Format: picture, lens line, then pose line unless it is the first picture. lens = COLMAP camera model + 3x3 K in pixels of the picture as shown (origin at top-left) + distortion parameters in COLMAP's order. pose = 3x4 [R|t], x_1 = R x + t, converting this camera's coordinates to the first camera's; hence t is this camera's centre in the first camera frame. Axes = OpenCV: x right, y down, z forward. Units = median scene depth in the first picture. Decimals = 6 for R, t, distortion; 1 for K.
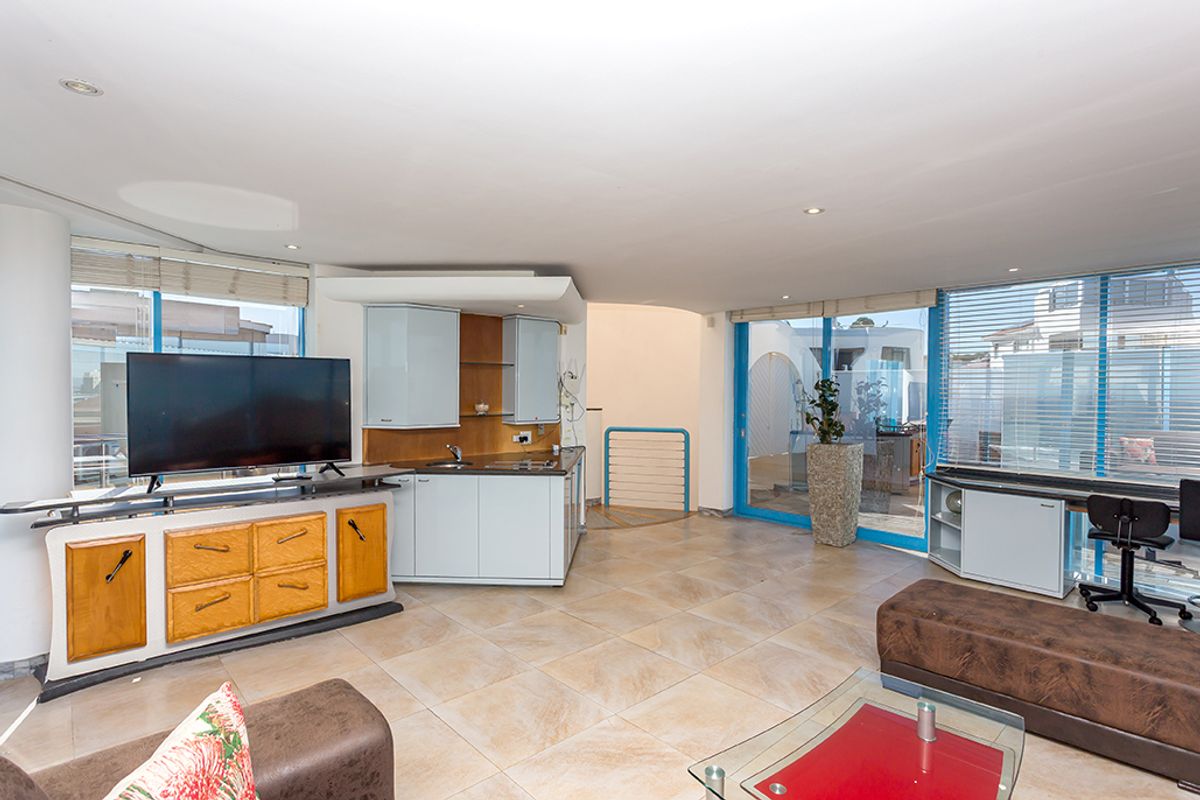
lens RADIAL K [[623.6, 0, 597.2], [0, 623.6, 399.5], [0, 0, 1]] dist [0.001537, 0.000009]
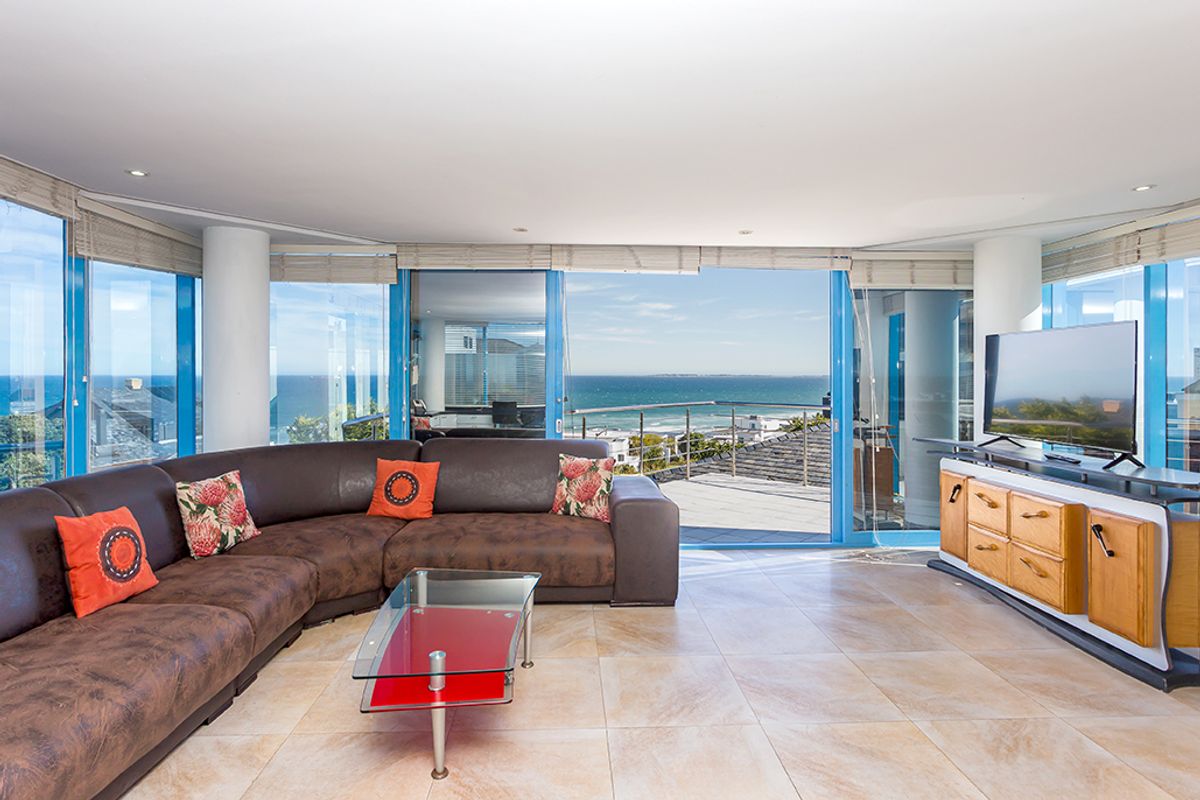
lens RADIAL K [[623.6, 0, 598.3], [0, 623.6, 388.2], [0, 0, 1]] dist [0.001537, 0.000009]
pose [[-0.645609, 0.009080, -0.763614, 0.685731], [-0.018921, 0.999432, 0.027882, 0.010003], [0.763434, 0.032449, -0.645070, 1.122374]]
